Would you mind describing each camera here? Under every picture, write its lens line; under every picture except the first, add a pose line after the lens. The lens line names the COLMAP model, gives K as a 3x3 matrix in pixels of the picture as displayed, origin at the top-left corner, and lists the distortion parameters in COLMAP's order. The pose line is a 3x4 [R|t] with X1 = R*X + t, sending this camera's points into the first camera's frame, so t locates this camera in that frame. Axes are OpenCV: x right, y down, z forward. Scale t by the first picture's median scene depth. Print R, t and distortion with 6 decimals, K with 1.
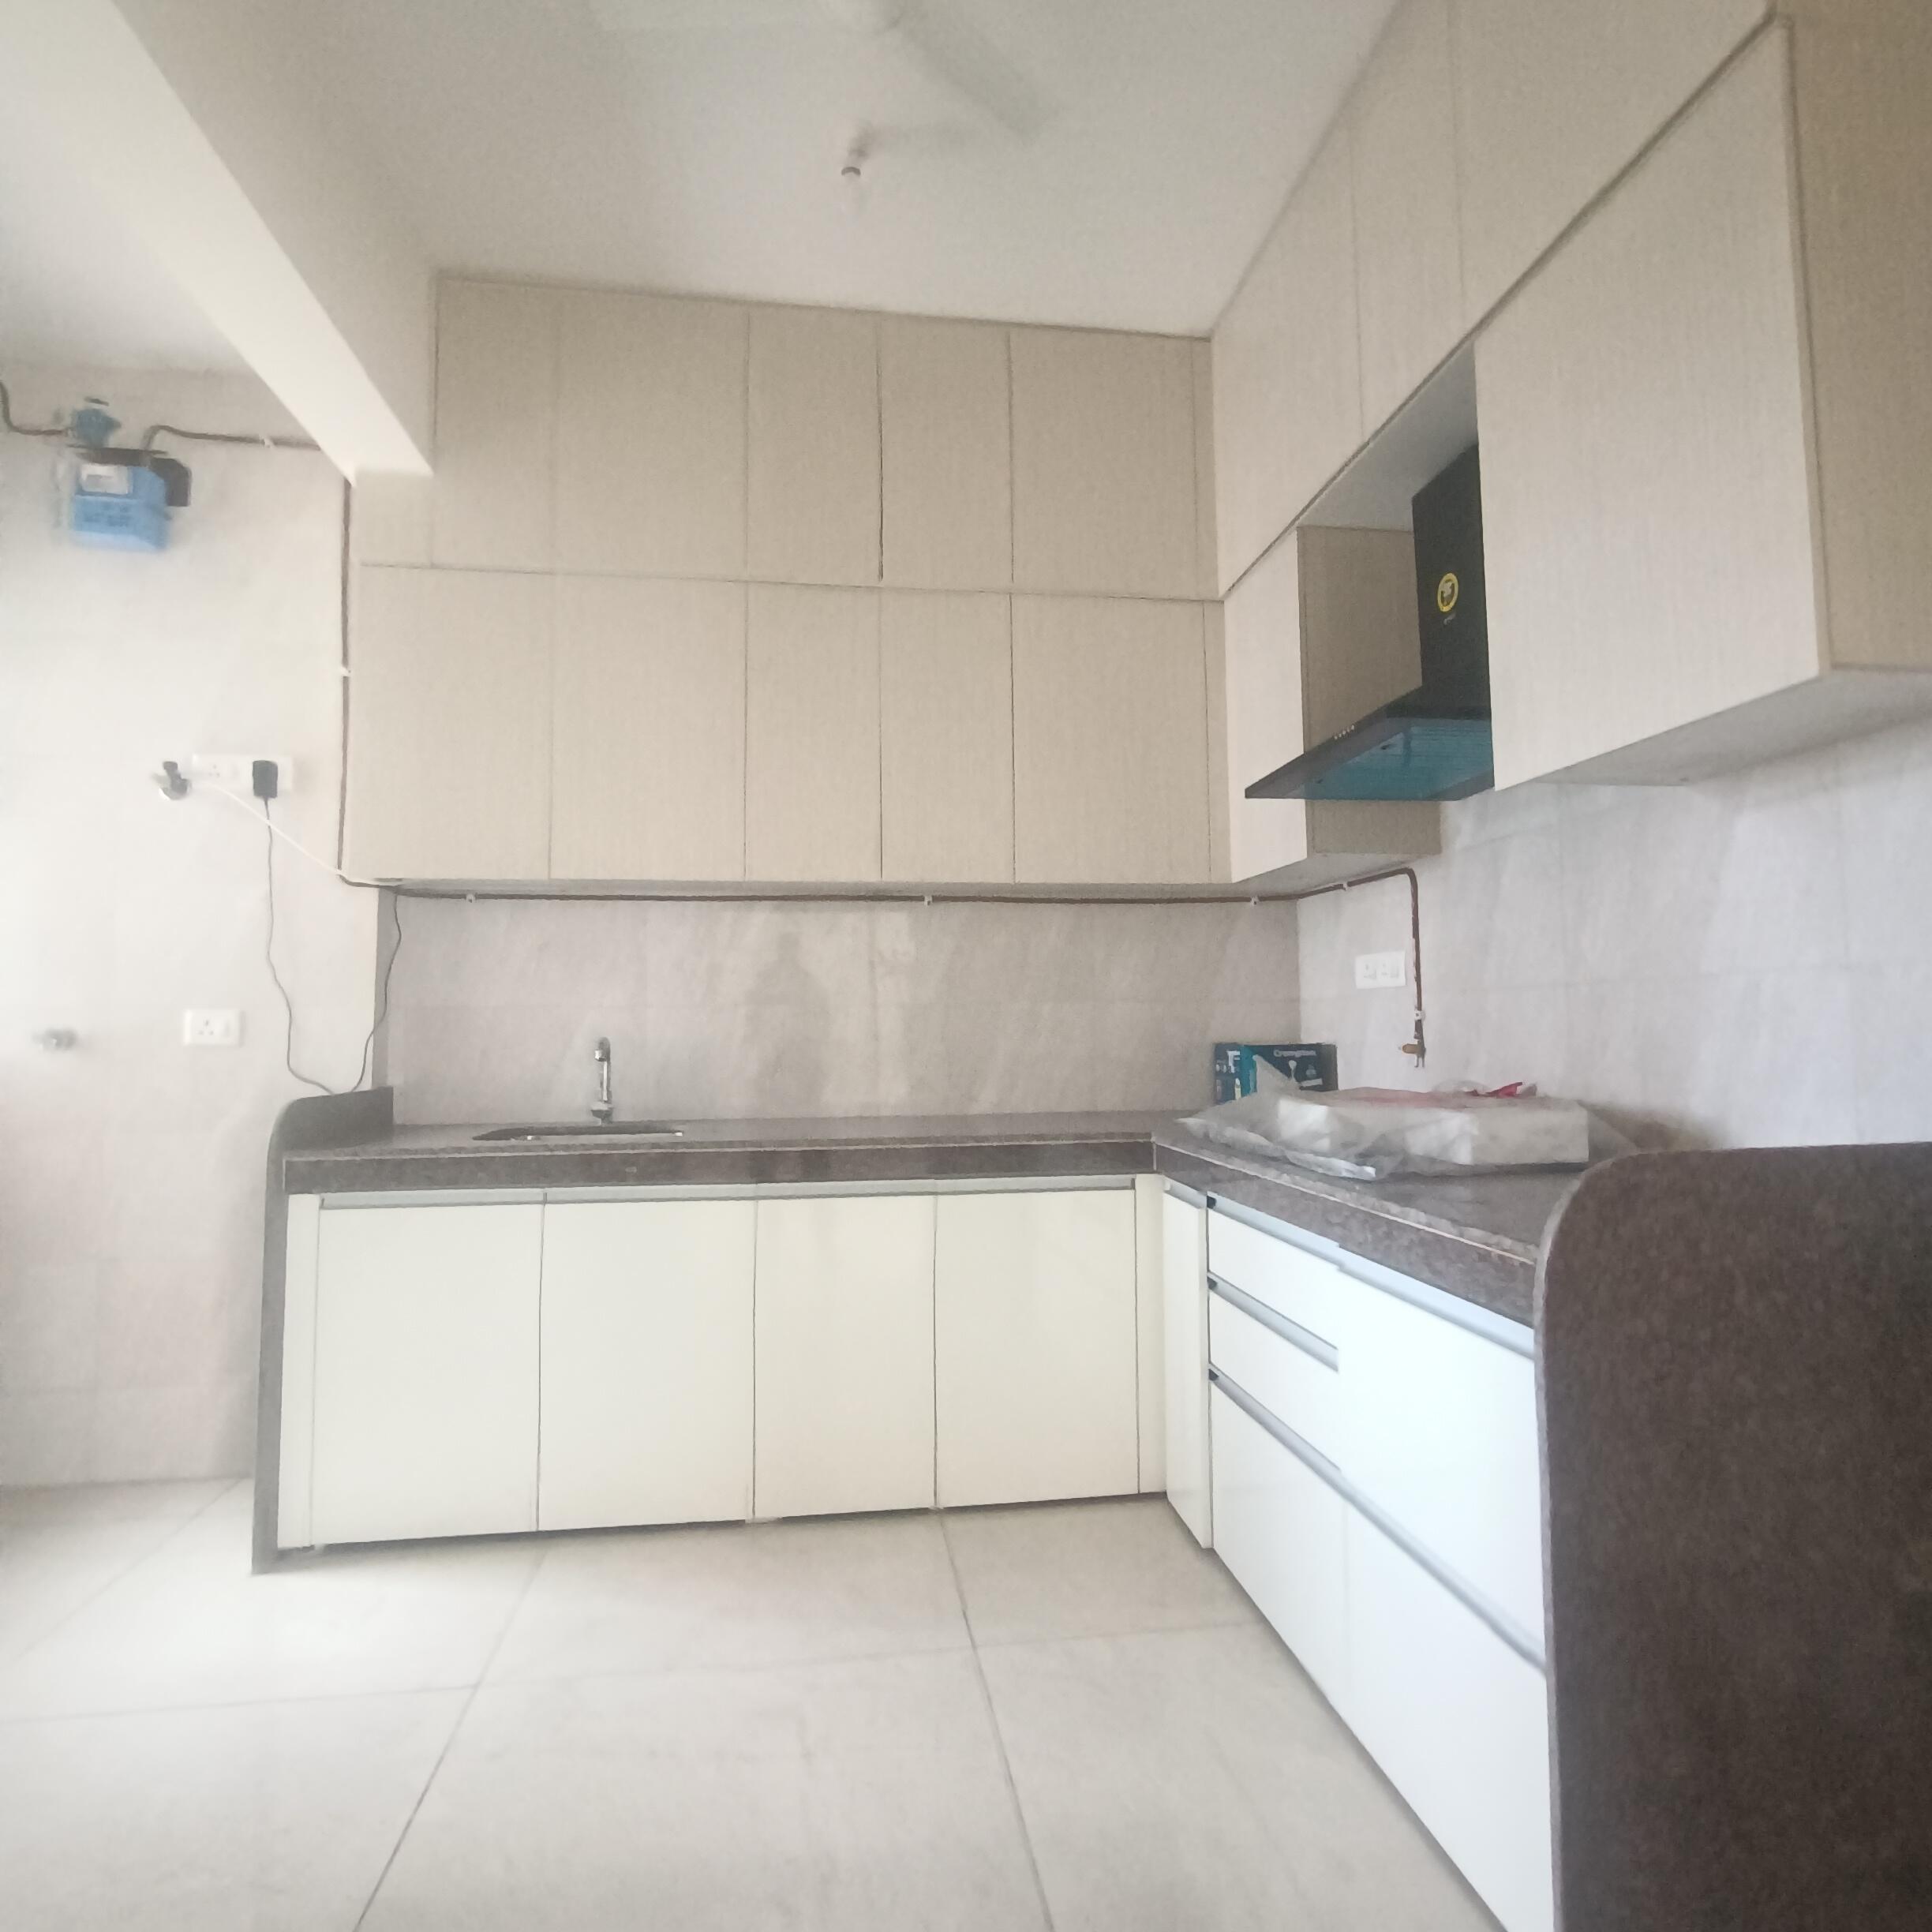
lens RADIAL K [[1179.0, 0, 972.3], [0, 1179.0, 956.9], [0, 0, 1]] dist [0.000923, -0.000480]
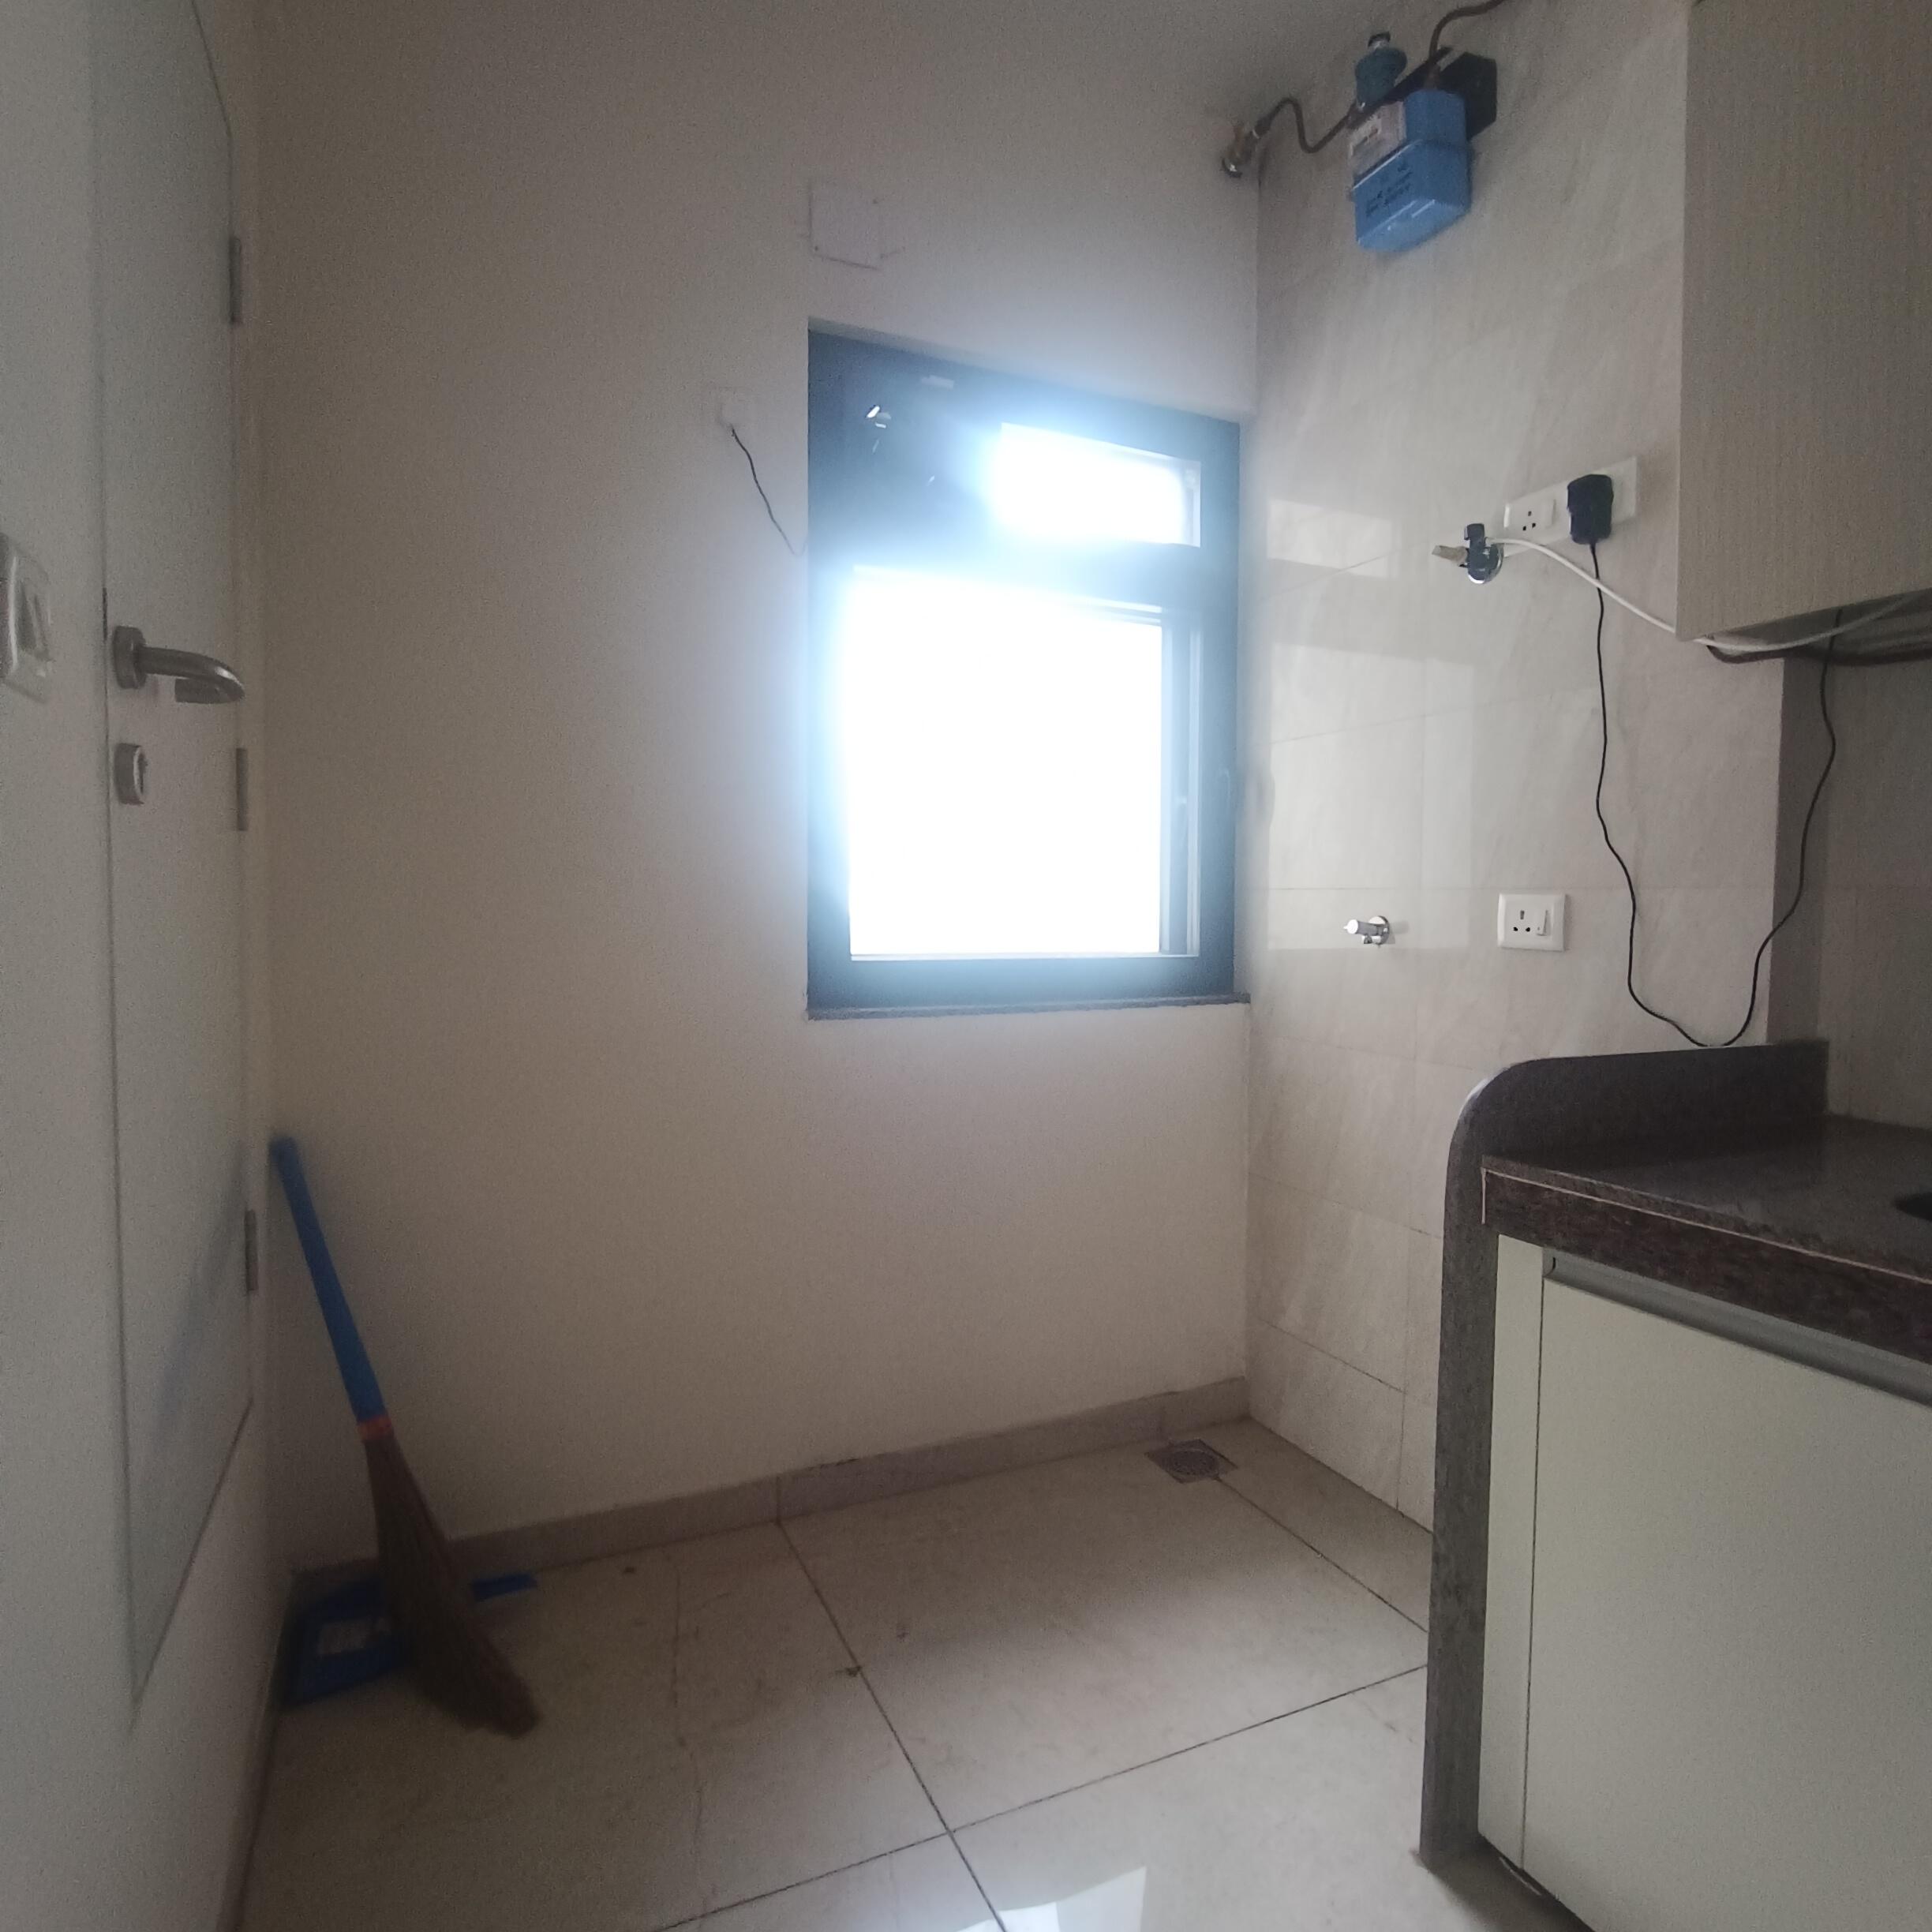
lens RADIAL K [[1179.0, 0, 975.7], [0, 1179.0, 948.7], [0, 0, 1]] dist [0.000923, -0.000480]
pose [[0.302805, 0.043692, -0.952050, -0.114786], [0.045359, 0.997156, 0.060189, 0.021791], [0.951972, -0.061409, 0.299962, 0.511291]]
